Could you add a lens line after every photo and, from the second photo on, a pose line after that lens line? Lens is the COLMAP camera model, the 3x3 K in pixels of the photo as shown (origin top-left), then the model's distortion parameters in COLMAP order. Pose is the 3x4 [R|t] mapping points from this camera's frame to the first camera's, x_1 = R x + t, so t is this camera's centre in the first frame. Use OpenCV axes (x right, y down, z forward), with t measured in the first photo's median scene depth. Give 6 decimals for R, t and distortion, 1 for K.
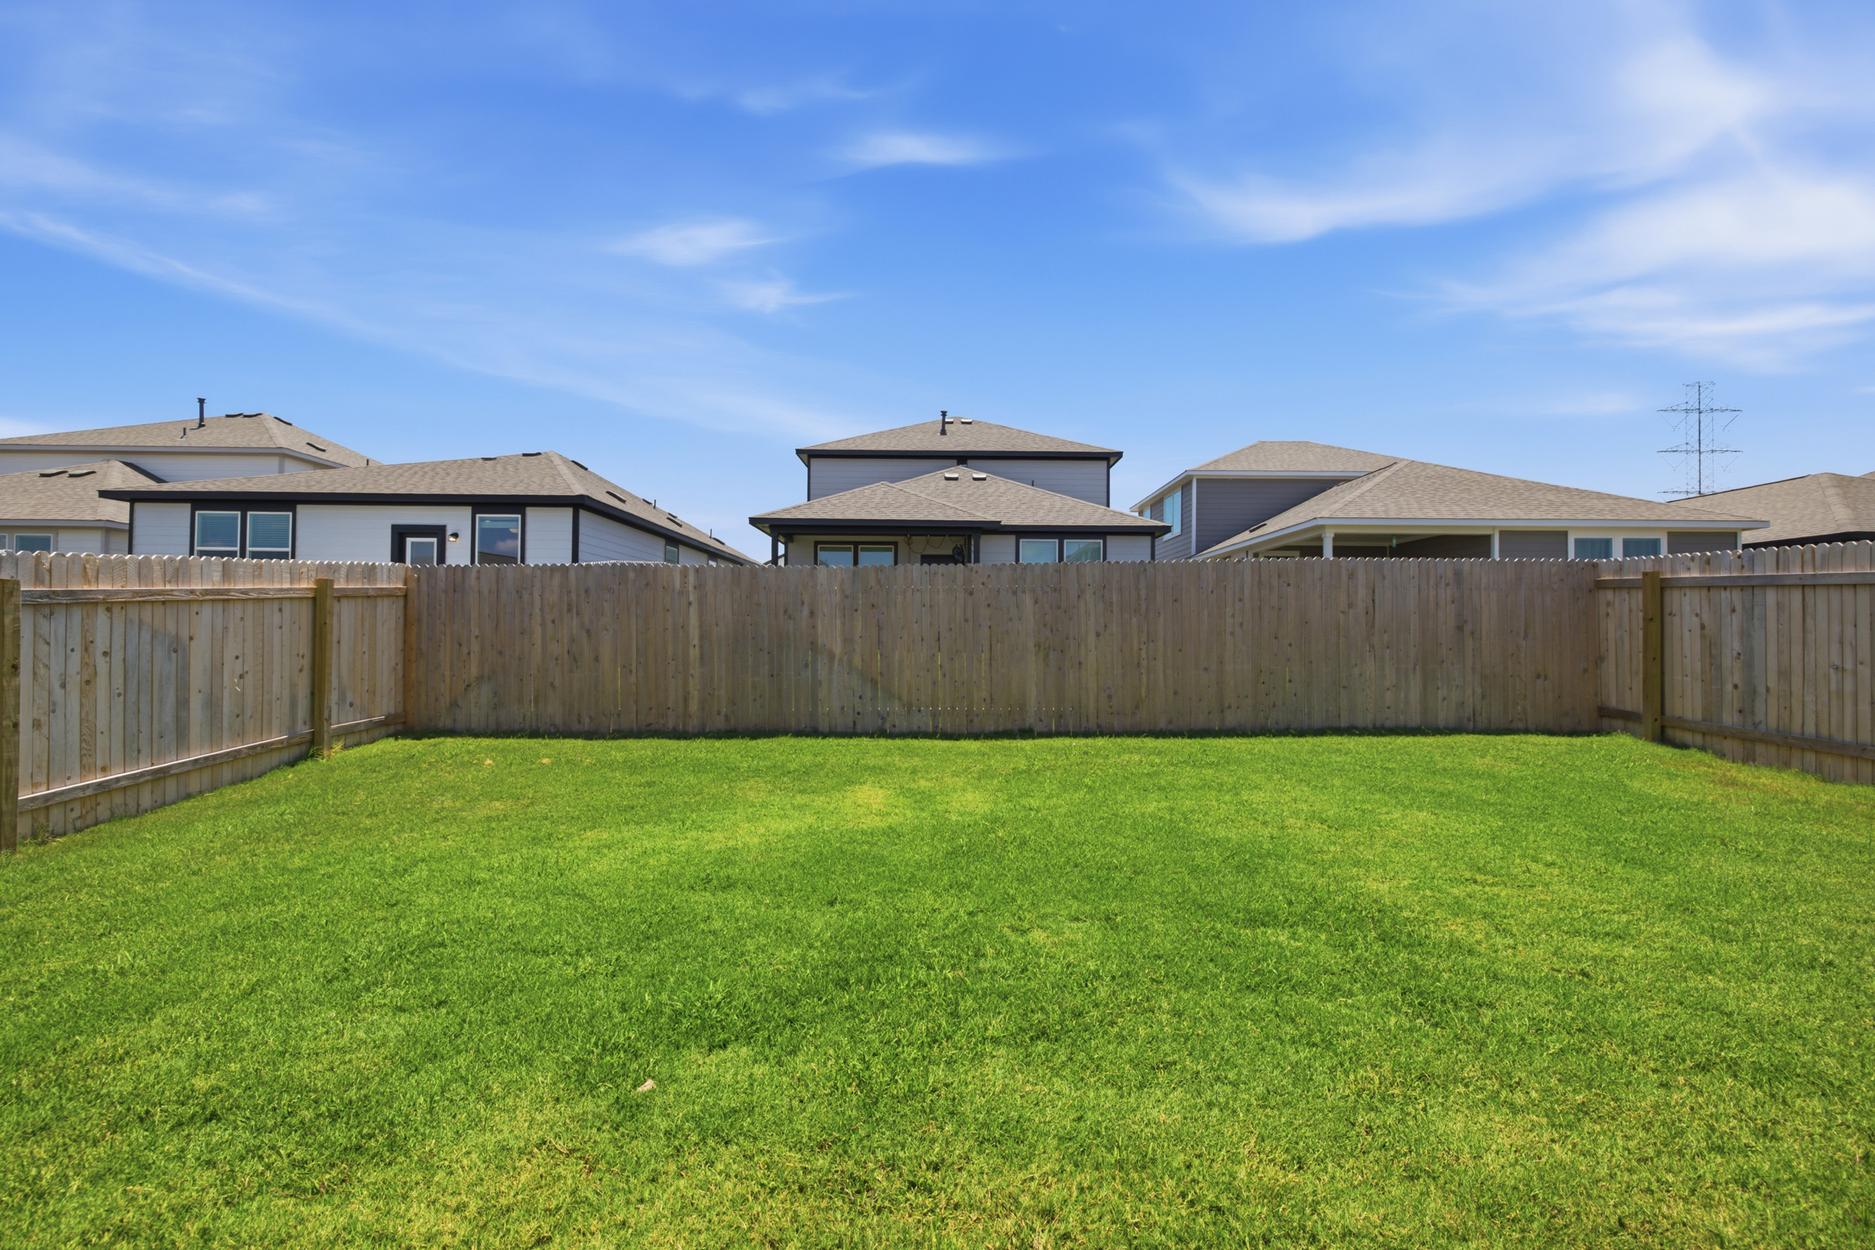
lens RADIAL K [[796.3, 0, 932.1], [0, 796.3, 611.7], [0, 0, 1]] dist [0.013083, 0.000062]
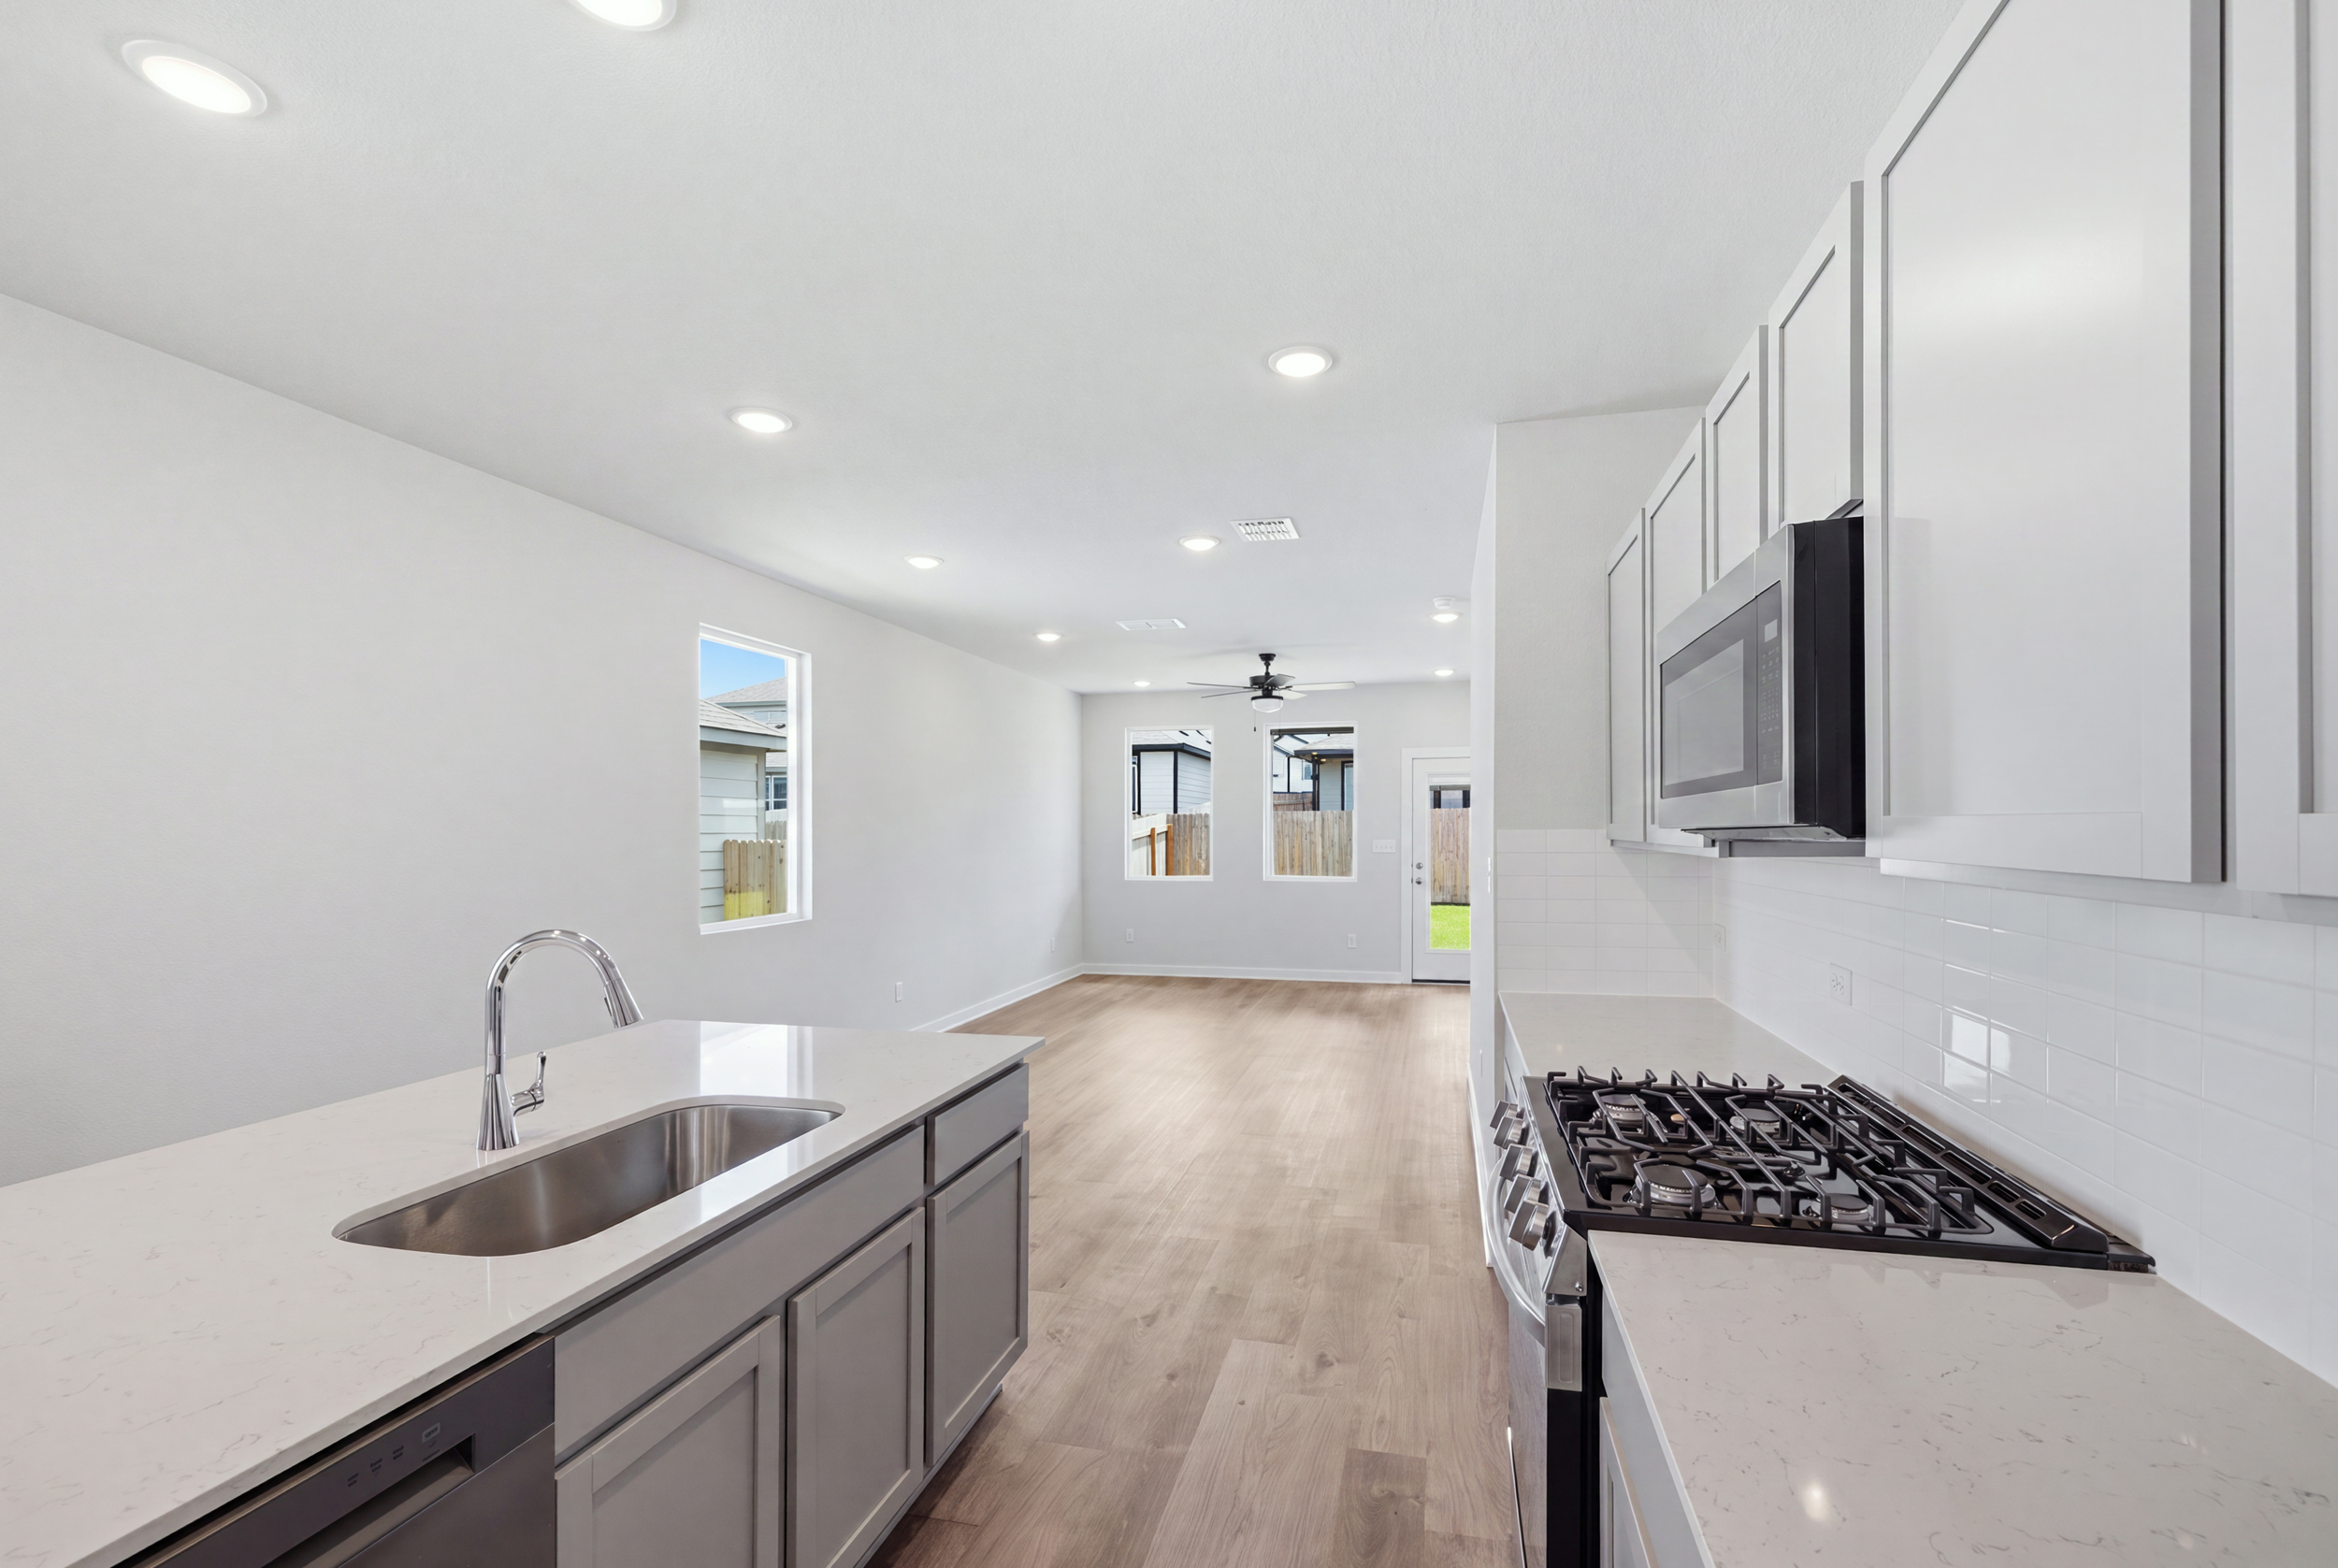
lens RADIAL K [[1012.0, 0, 1216.5], [0, 1012.0, 837.1], [0, 0, 1]] dist [0.014526, 0.000030]
pose [[0.978899, -0.013612, -0.203890, -0.054463], [0.021484, 0.999105, 0.036447, -0.089346], [0.203211, -0.040058, 0.978315, -1.313061]]
